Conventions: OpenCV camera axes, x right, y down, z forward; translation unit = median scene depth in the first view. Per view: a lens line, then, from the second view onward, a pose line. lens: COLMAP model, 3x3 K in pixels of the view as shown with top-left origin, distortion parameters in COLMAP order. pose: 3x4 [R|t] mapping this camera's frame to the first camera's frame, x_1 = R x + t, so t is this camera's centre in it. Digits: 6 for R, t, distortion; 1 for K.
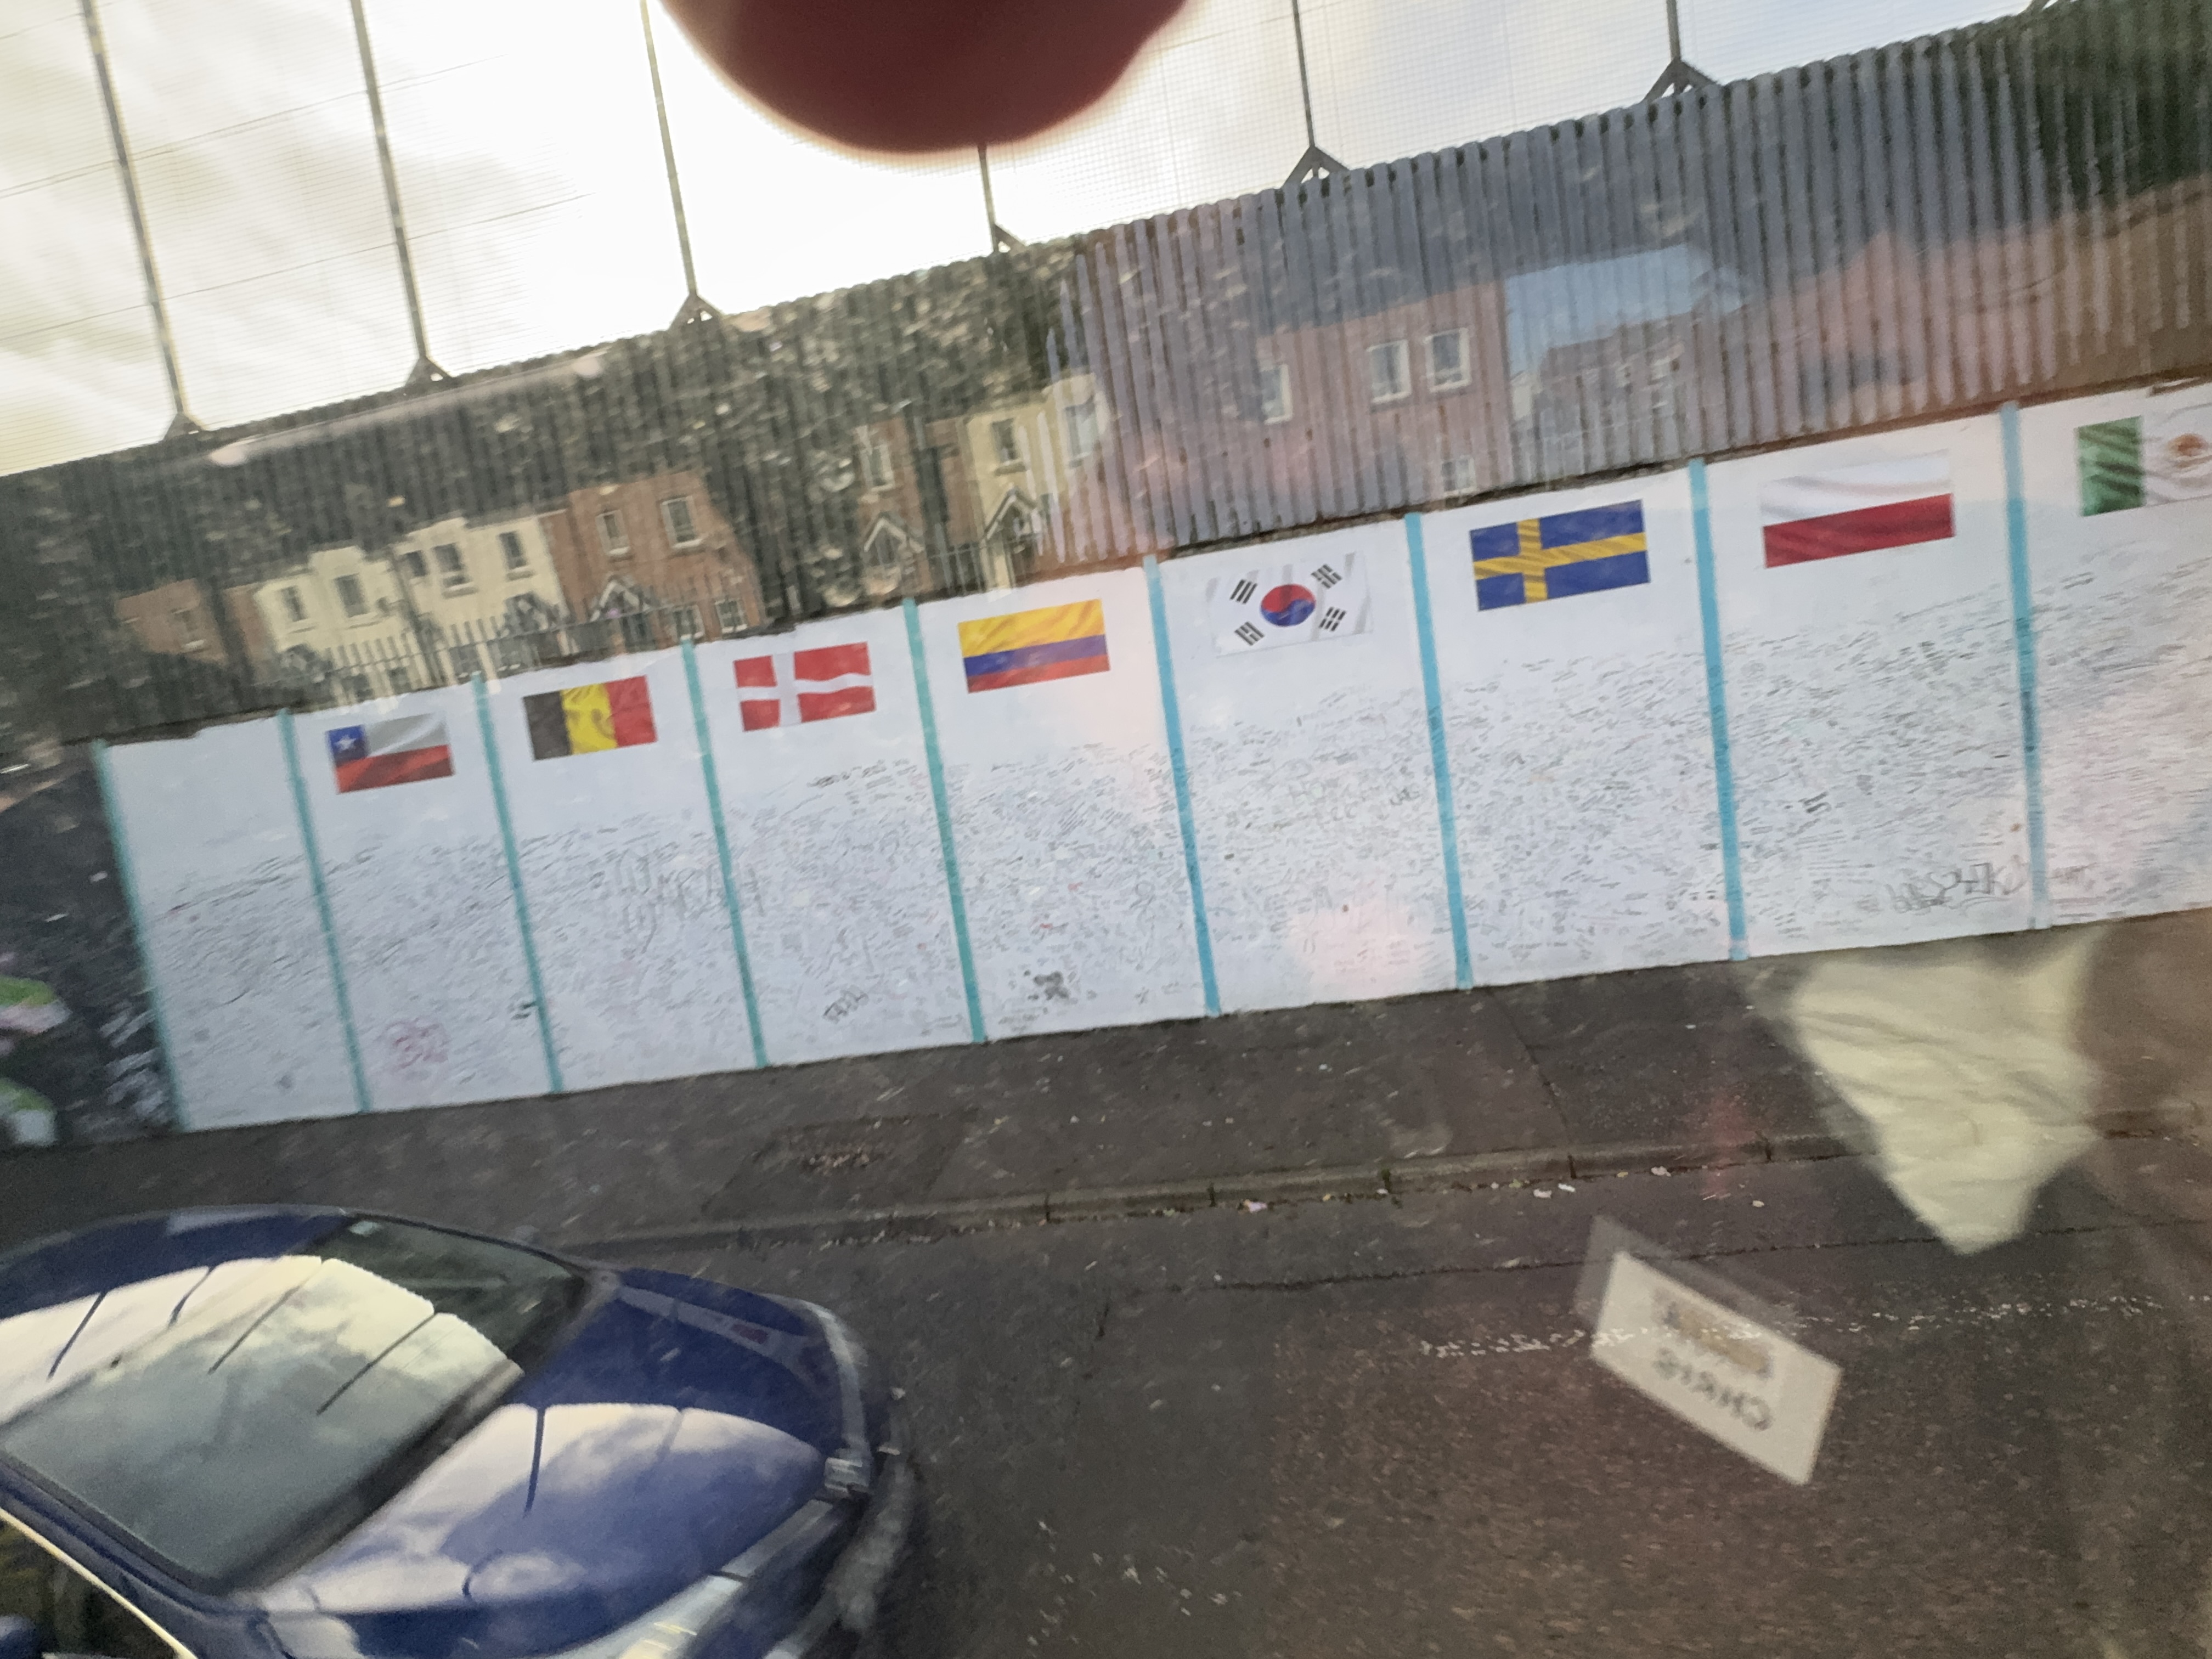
lens RADIAL K [[979.8, 0, 1106.0], [0, 979.8, 829.5], [0, 0, 1]] dist [-0.002463, 0.000759]
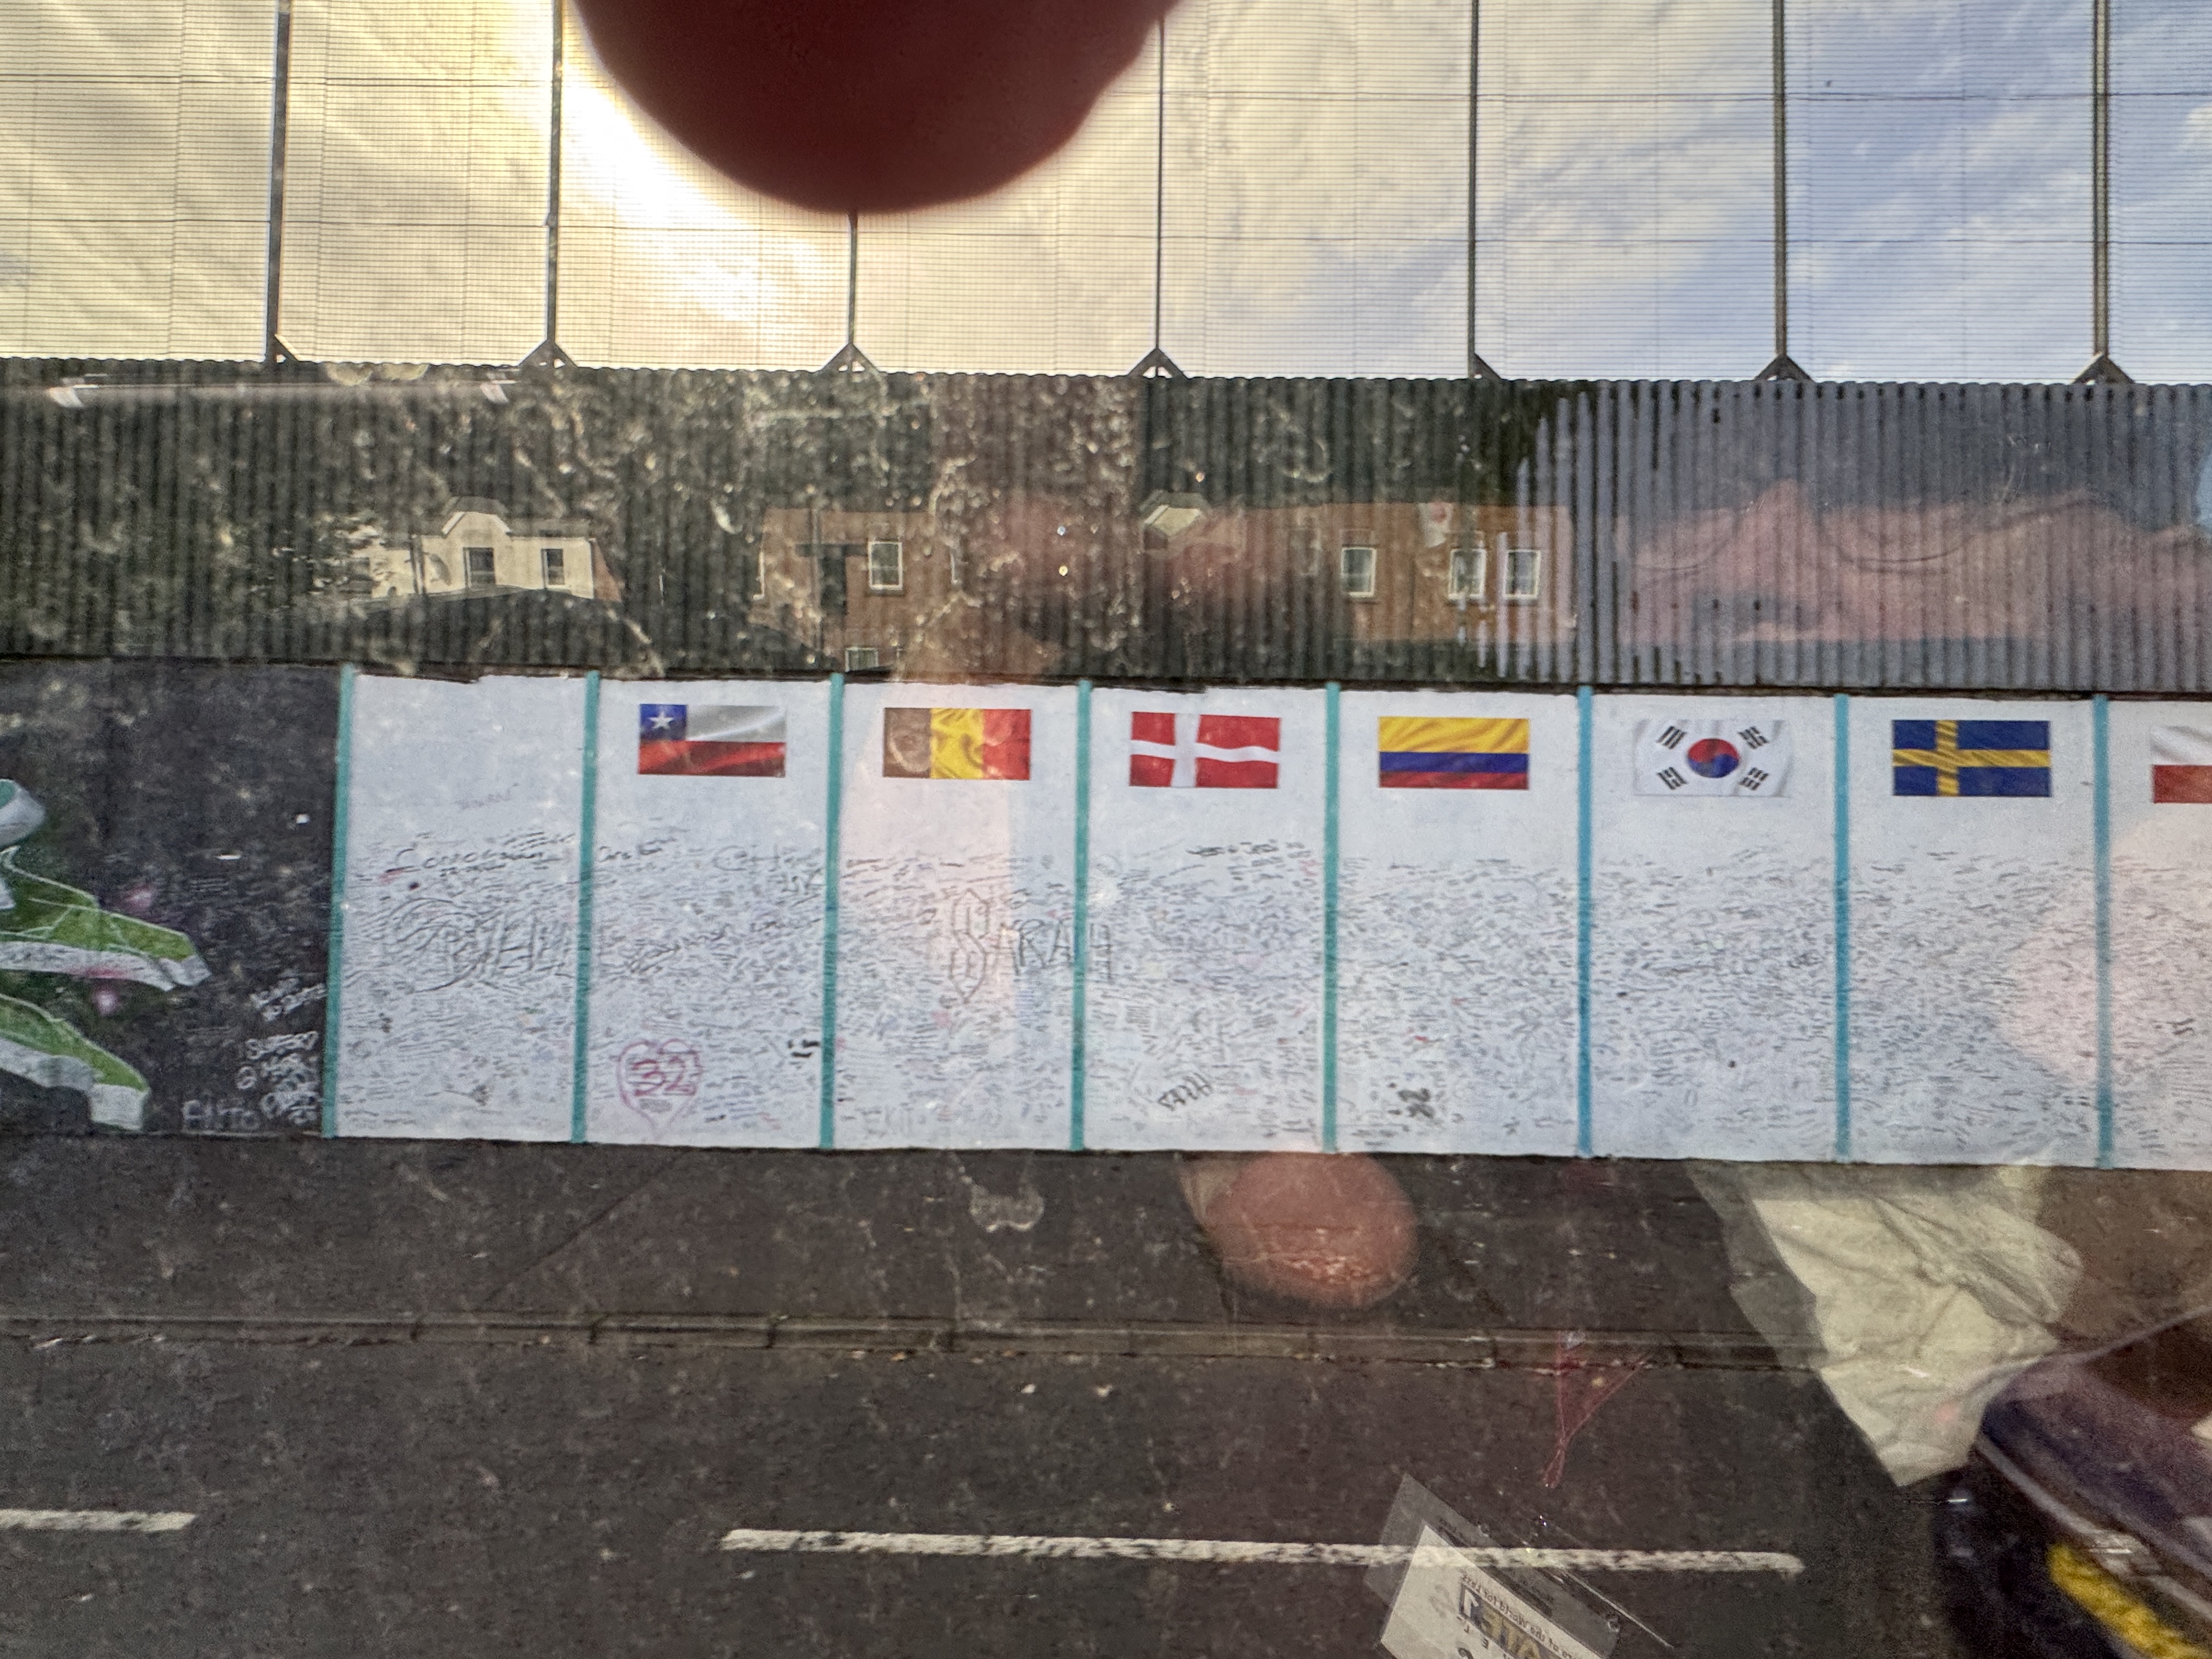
lens RADIAL K [[979.8, 0, 1106.0], [0, 979.8, 829.5], [0, 0, 1]] dist [-0.002463, 0.000759]
pose [[0.979431, 0.167755, 0.112132, -0.517446], [-0.152820, 0.979577, -0.130671, 0.072579], [-0.131763, 0.110847, 0.985064, 0.077700]]
